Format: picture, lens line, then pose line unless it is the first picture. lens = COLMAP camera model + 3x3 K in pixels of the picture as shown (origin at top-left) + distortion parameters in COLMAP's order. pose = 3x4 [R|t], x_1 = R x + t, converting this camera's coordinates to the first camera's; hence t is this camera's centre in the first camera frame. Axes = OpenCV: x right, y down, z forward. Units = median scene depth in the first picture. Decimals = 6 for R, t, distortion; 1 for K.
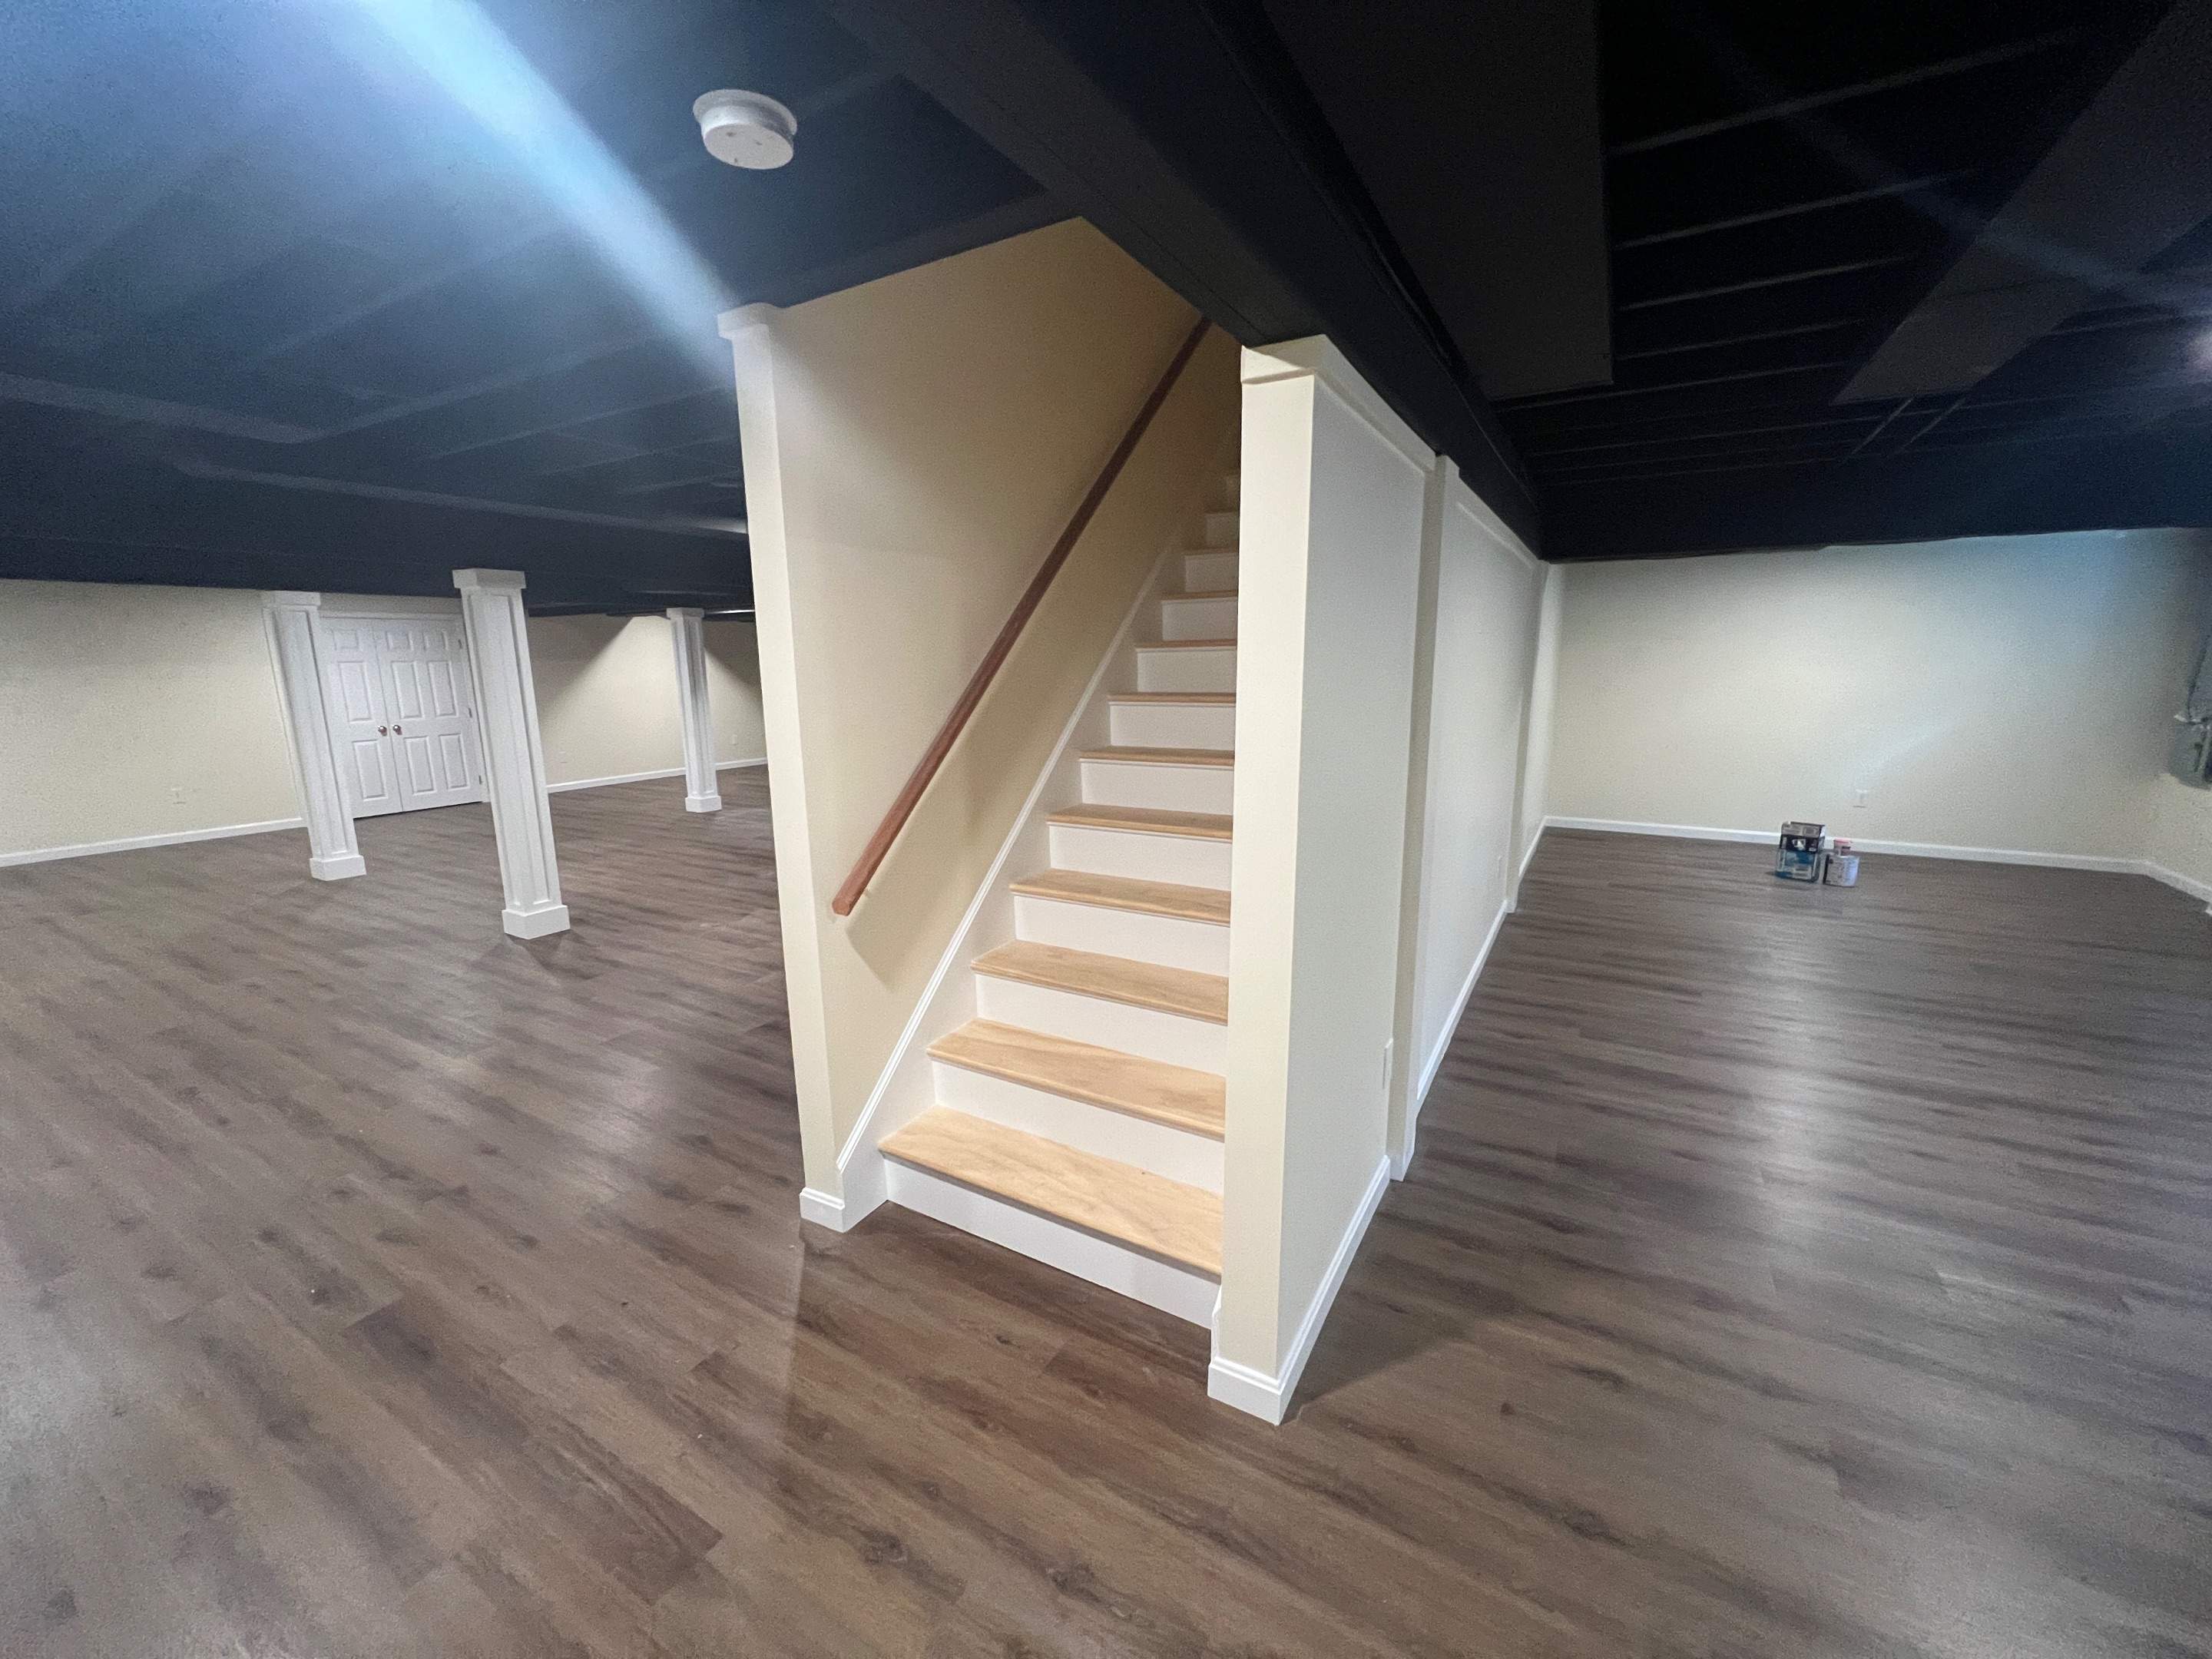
lens RADIAL K [[883.3, 0, 1101.8], [0, 883.3, 820.5], [0, 0, 1]] dist [0.000611, -0.000226]
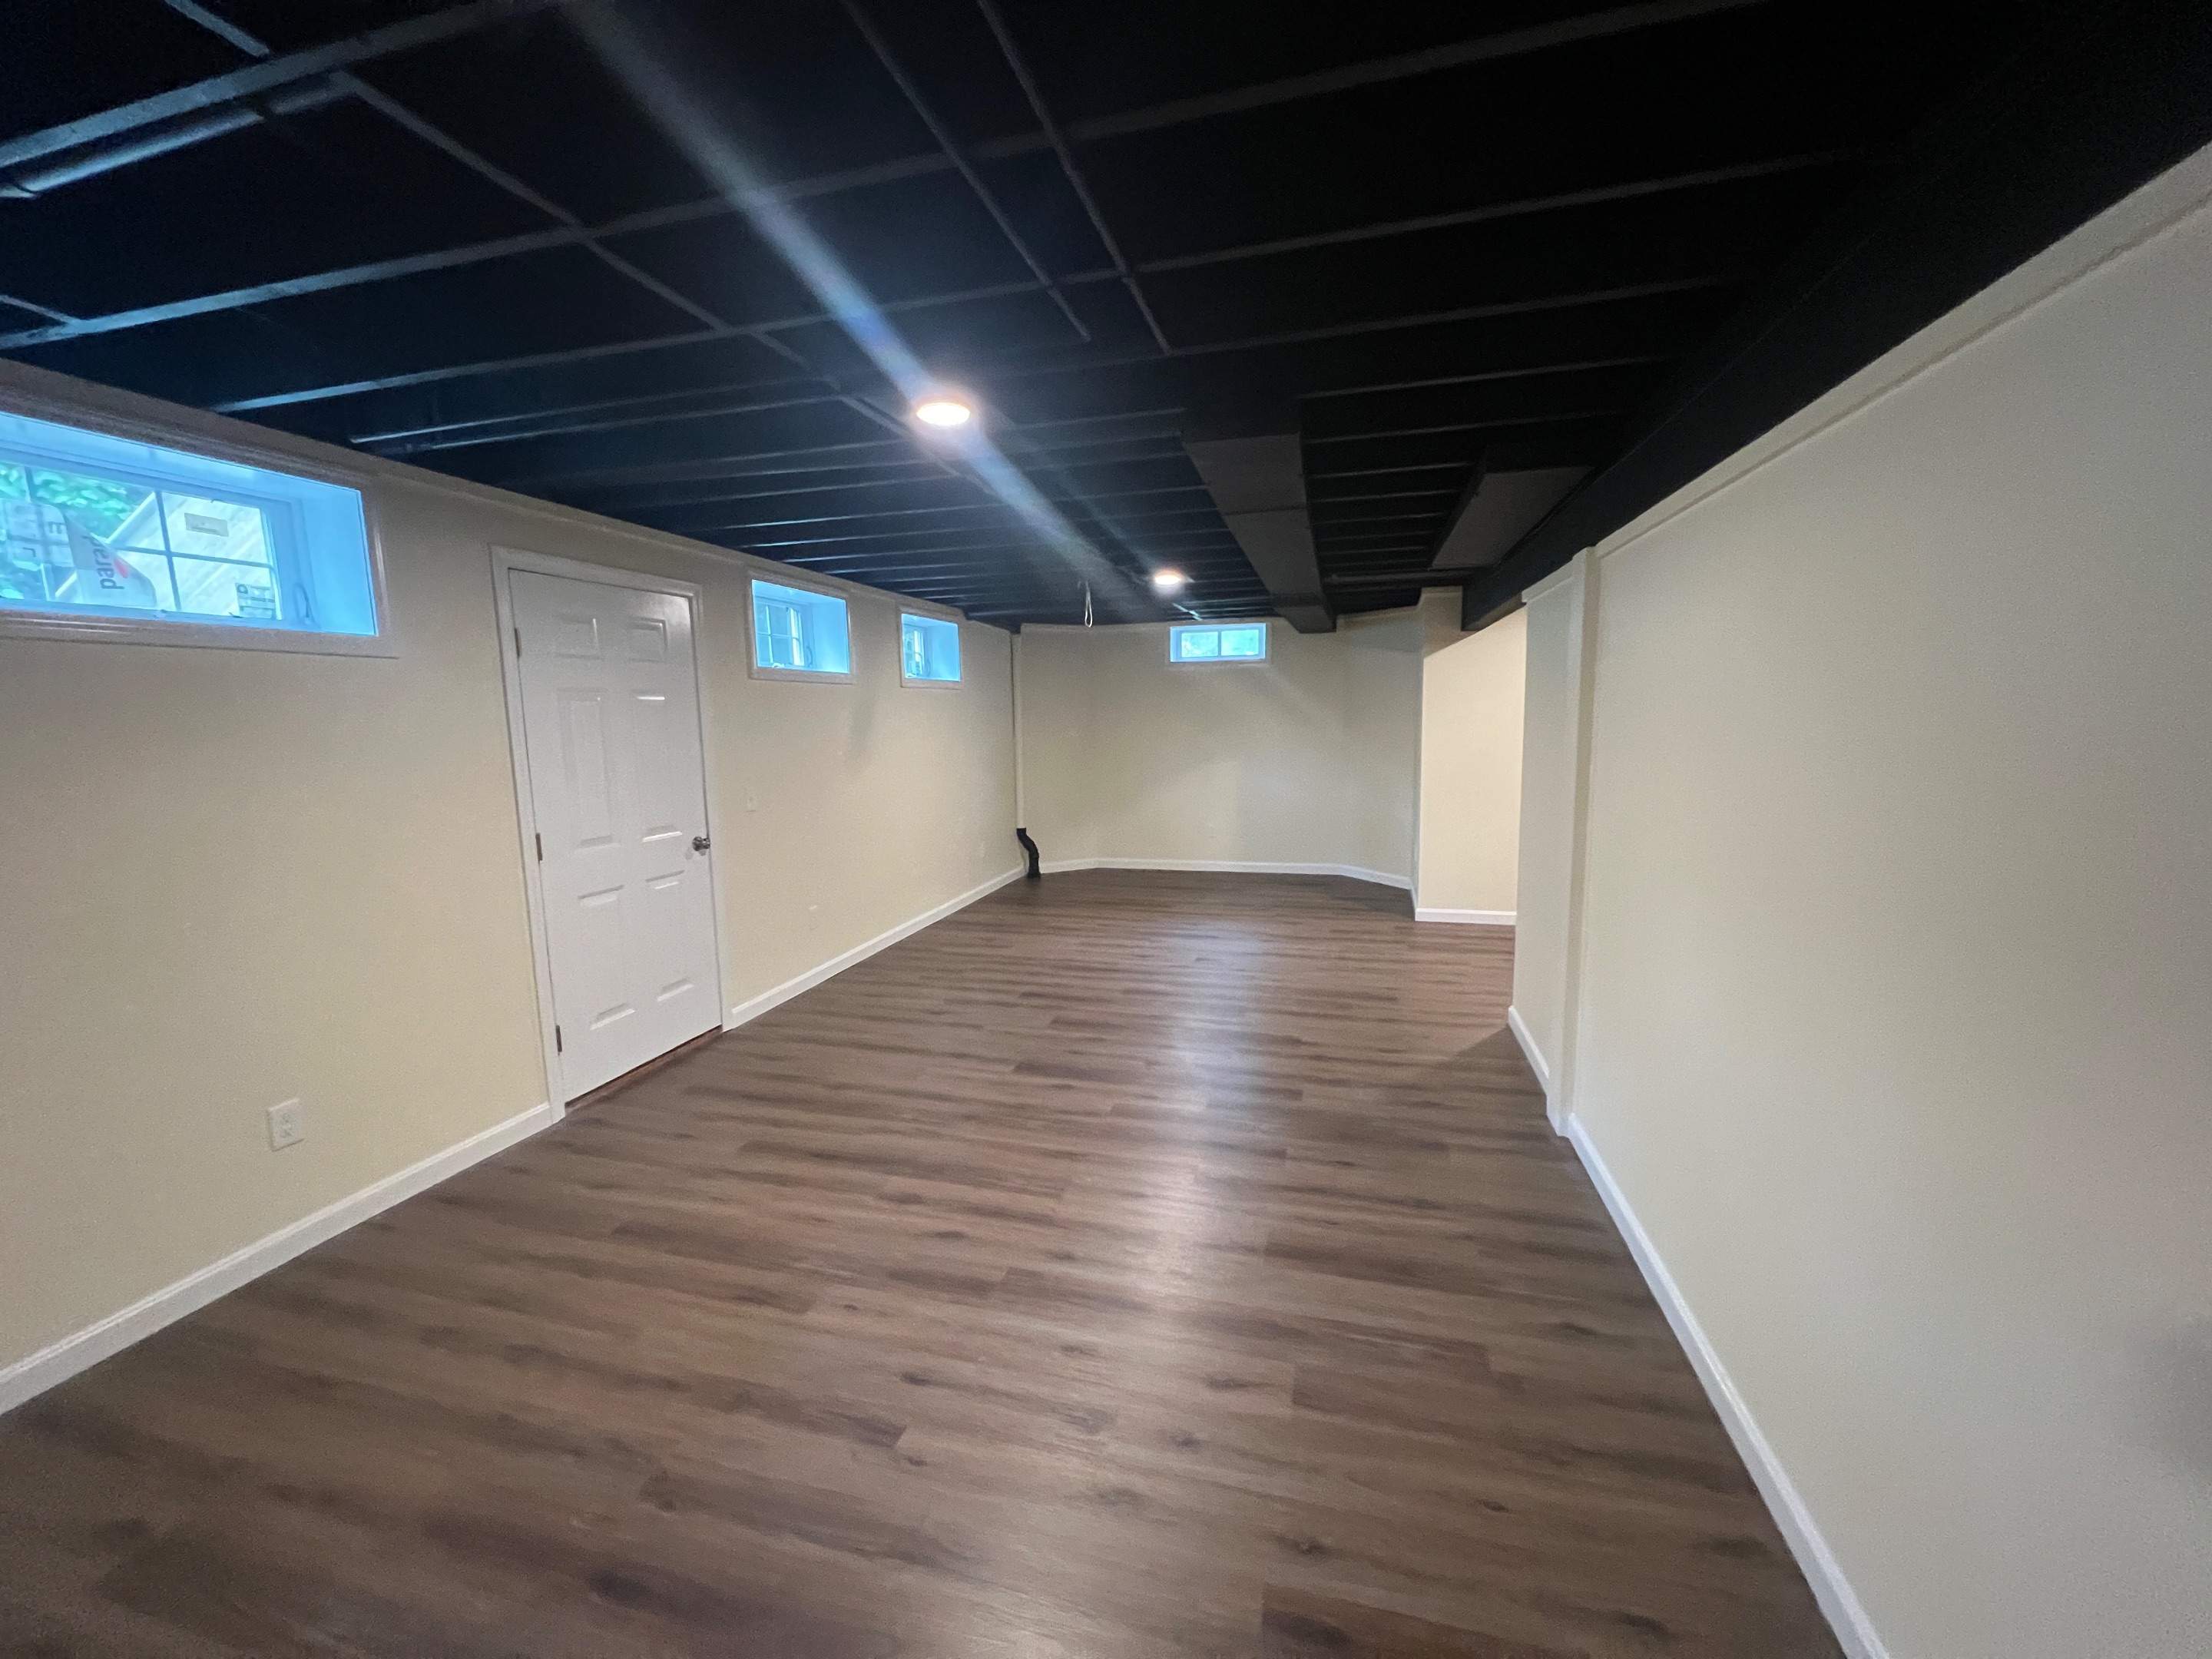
lens RADIAL K [[883.3, 0, 1103.1], [0, 883.3, 822.3], [0, 0, 1]] dist [0.000611, -0.000226]
pose [[-0.964489, 0.057307, -0.257832, 1.276323], [-0.022646, 0.954641, 0.296897, -0.360893], [0.263152, 0.292193, -0.919443, 1.907608]]
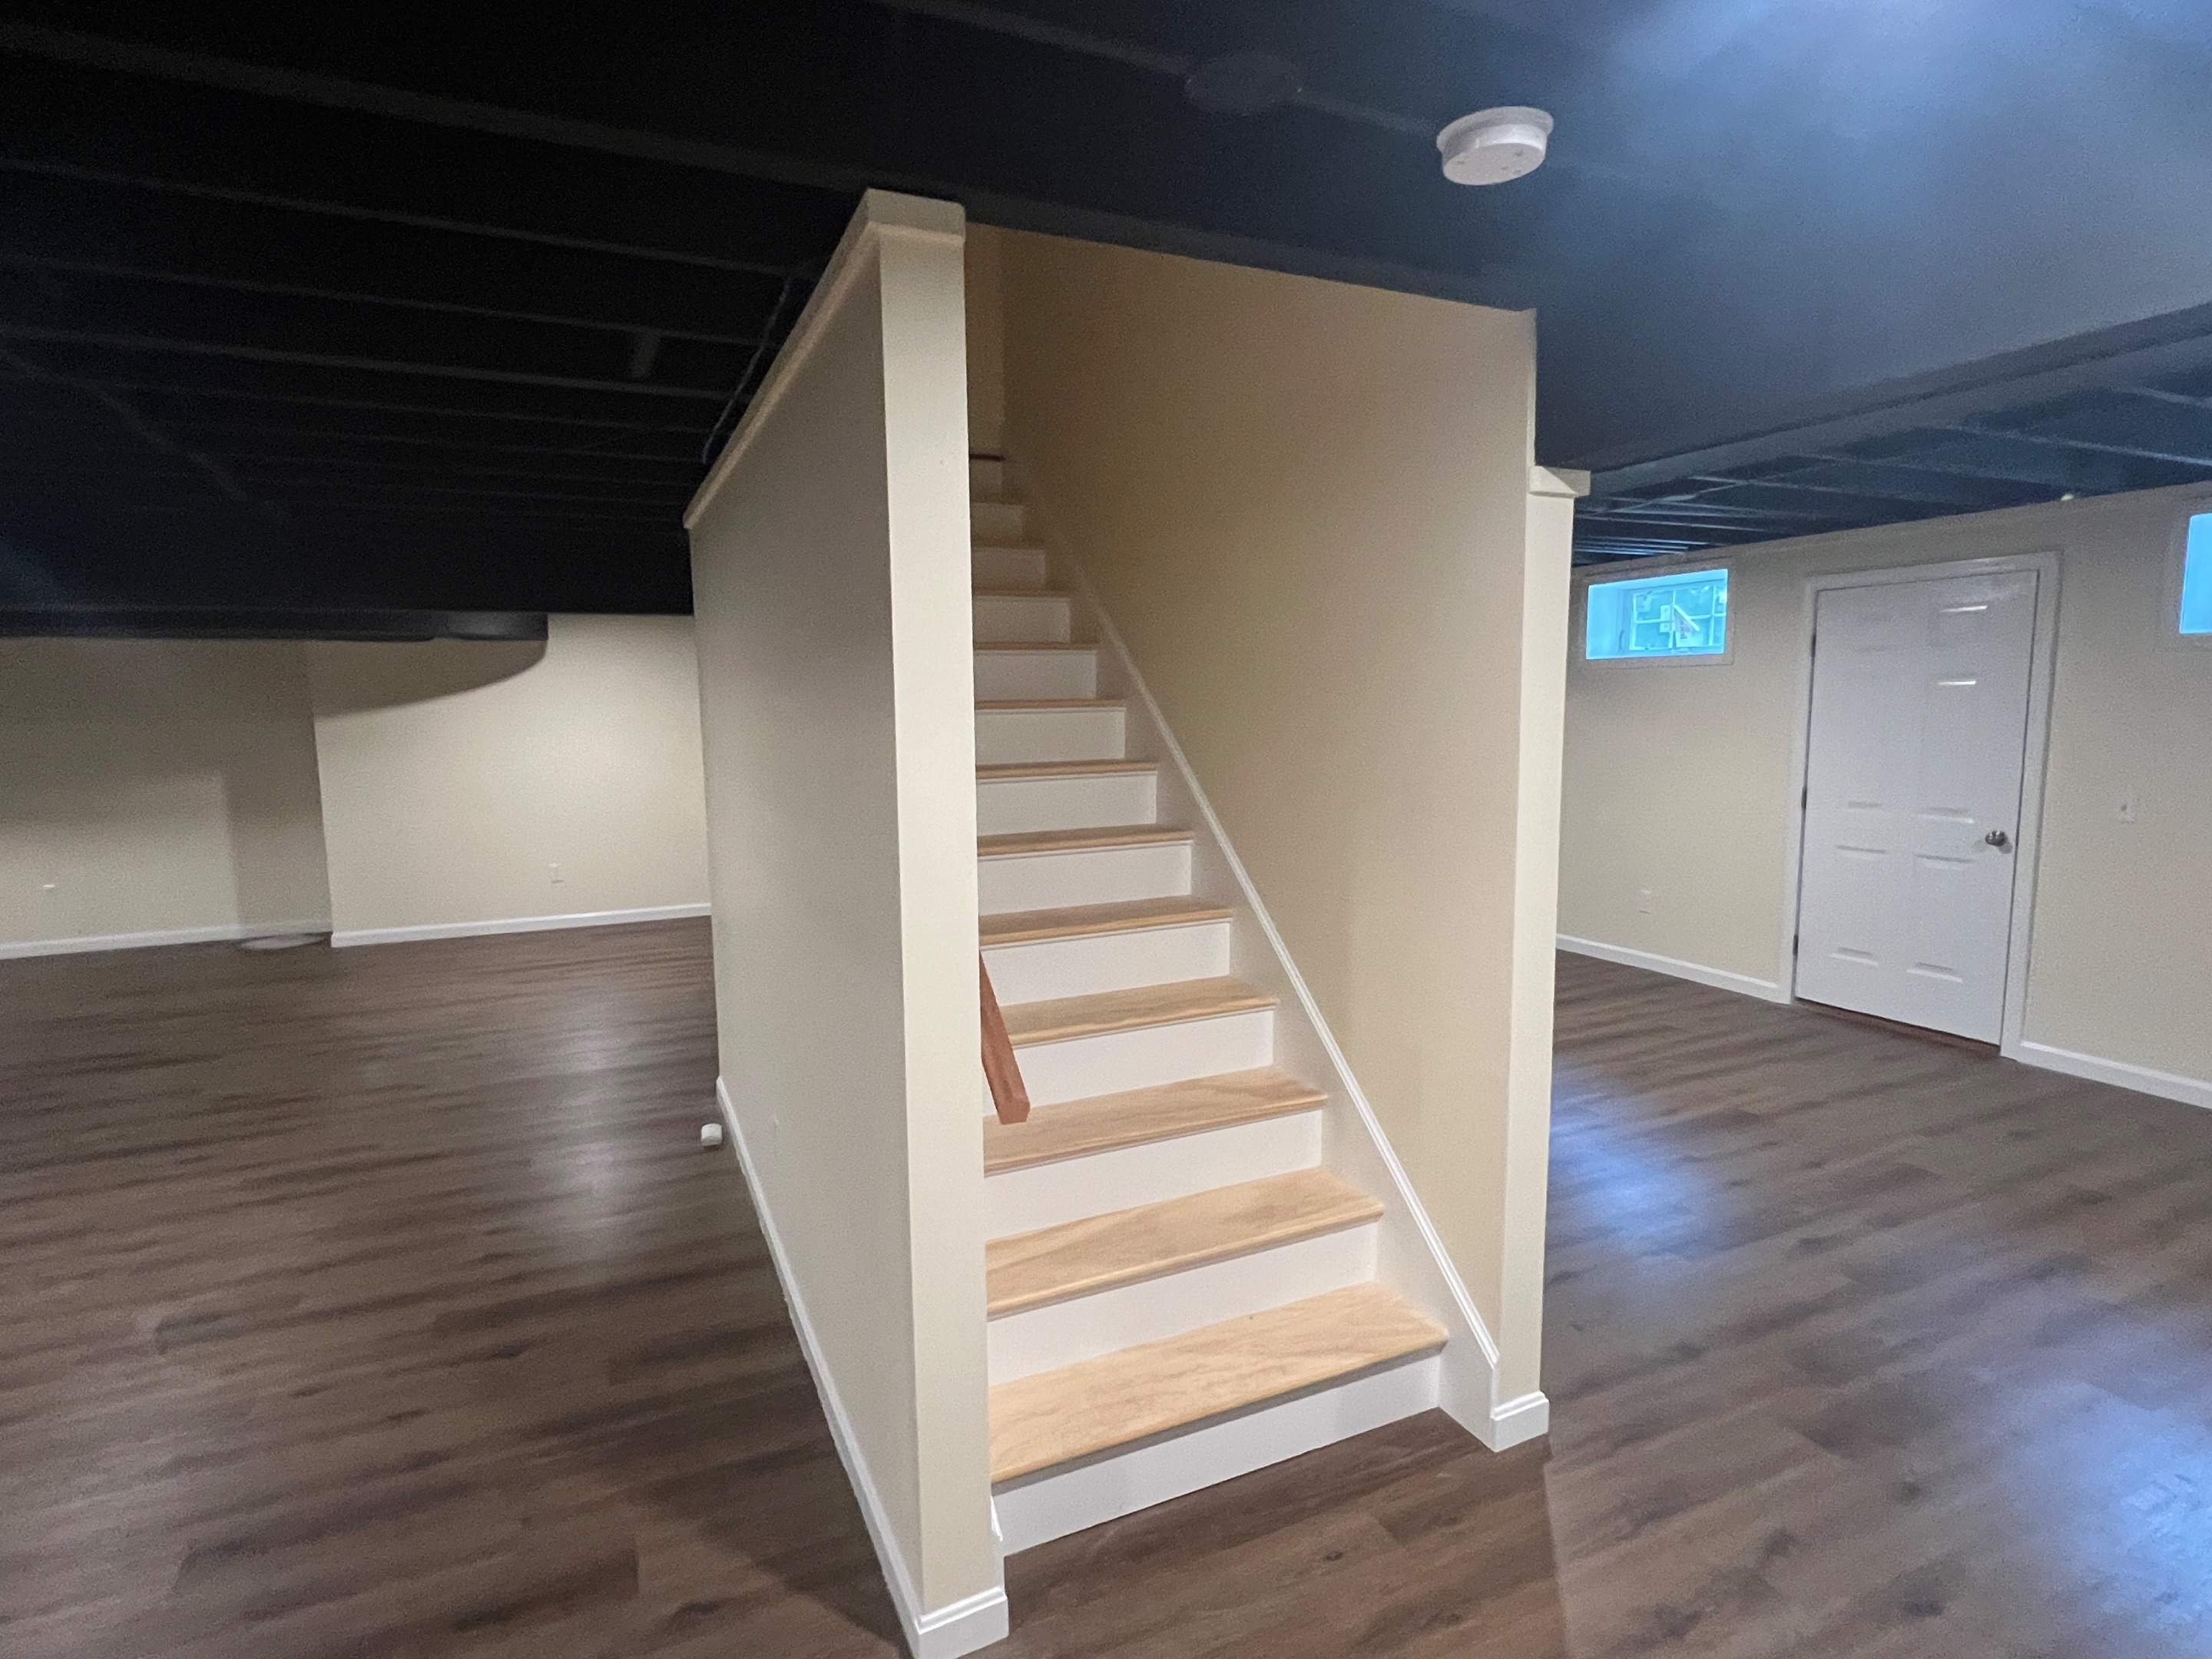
lens RADIAL K [[1114.9, 0, 1093.0], [0, 1114.9, 823.8], [0, 0, 1]] dist [0.002327, -0.001746]
pose [[0.578375, -0.089000, 0.810902, -0.795470], [0.157119, 0.987573, -0.003675, -0.088286], [-0.800497, 0.129534, 0.585171, 0.380519]]
